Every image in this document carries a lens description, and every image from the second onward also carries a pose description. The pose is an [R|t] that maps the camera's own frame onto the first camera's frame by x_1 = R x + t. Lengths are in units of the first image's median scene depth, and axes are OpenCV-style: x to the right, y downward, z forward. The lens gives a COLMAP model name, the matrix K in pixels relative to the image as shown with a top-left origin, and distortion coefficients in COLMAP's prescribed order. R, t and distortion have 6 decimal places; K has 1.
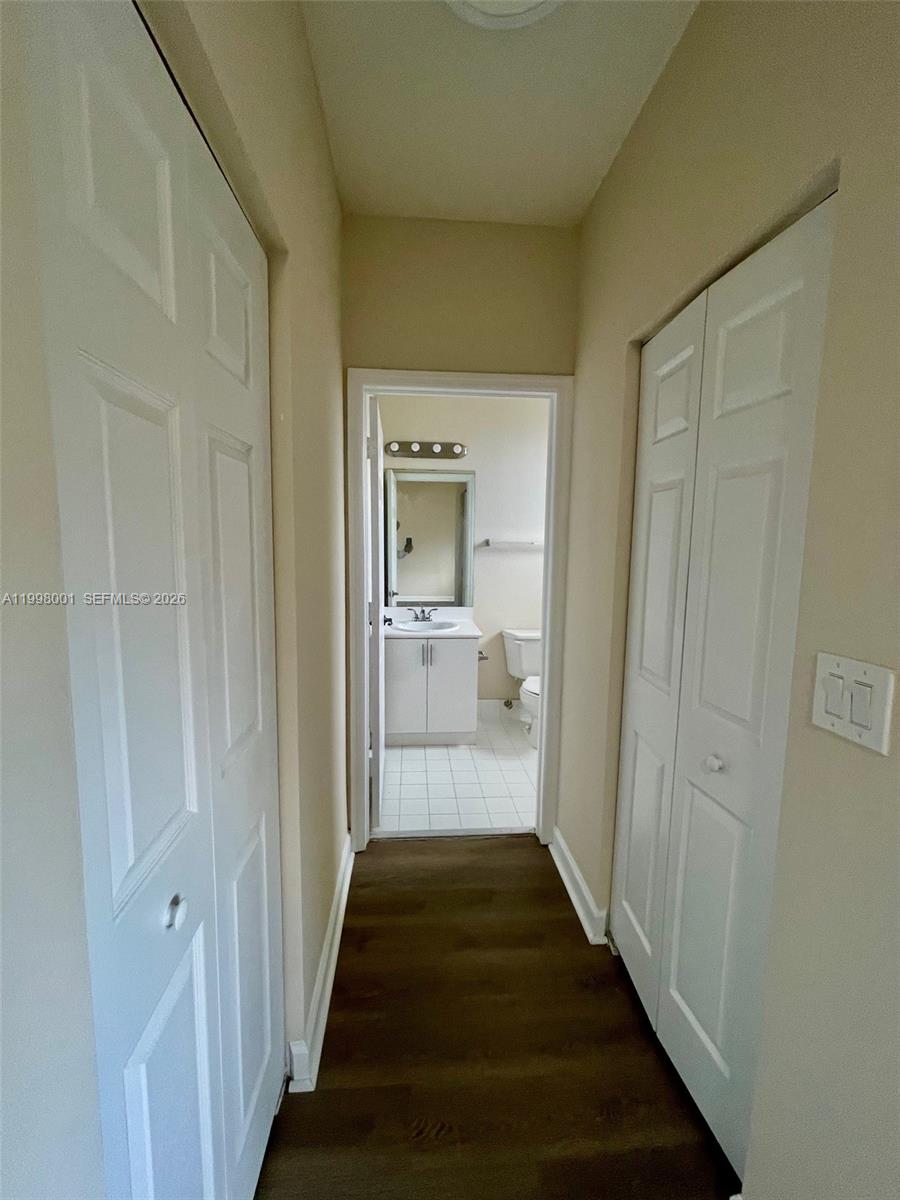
lens RADIAL K [[488.1, 0, 448.7], [0, 488.1, 599.0], [0, 0, 1]] dist [0.003441, 0.000943]
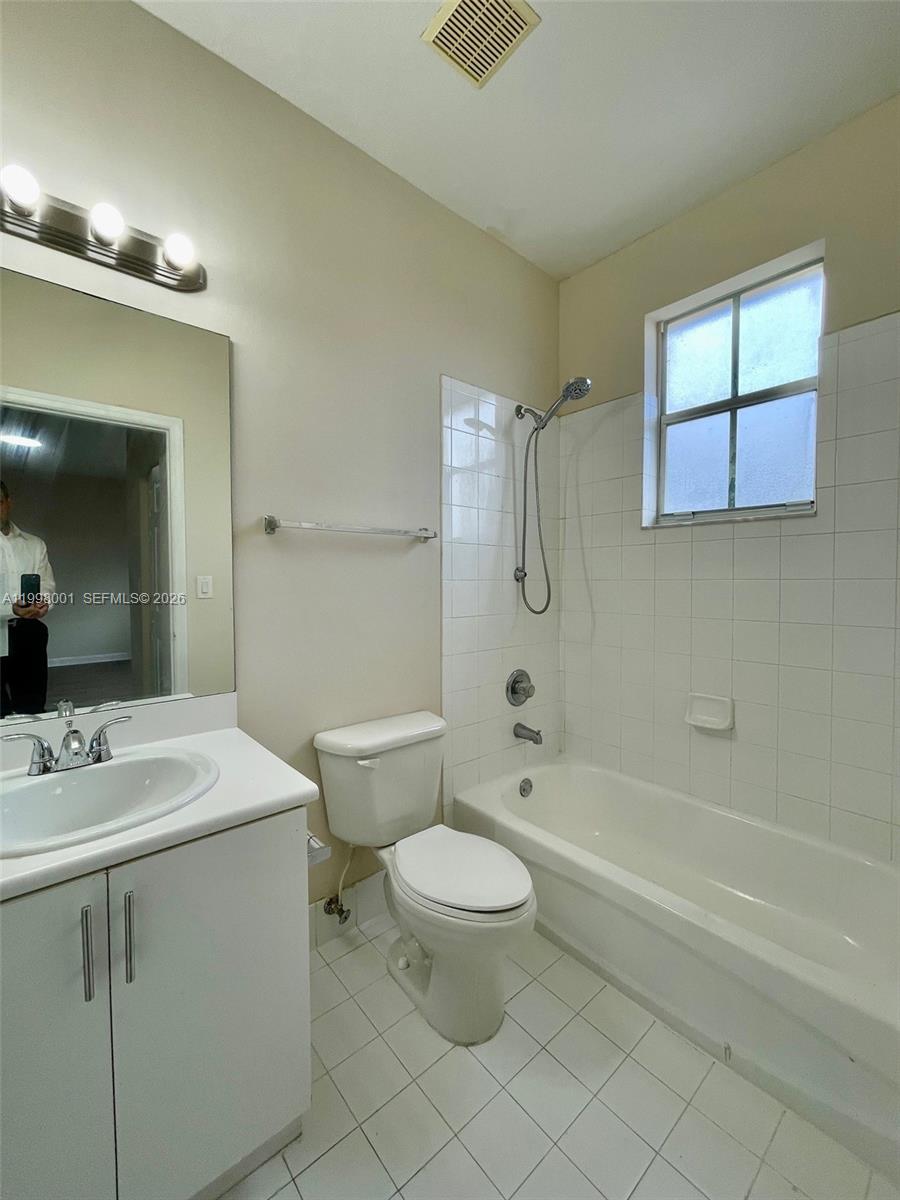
lens RADIAL K [[488.1, 0, 449.3], [0, 488.1, 593.8], [0, 0, 1]] dist [0.003441, 0.000943]
pose [[0.814761, -0.033346, 0.578838, -0.035884], [0.071156, 0.996549, -0.042748, -0.032686], [-0.575415, 0.076017, 0.814321, 0.601225]]
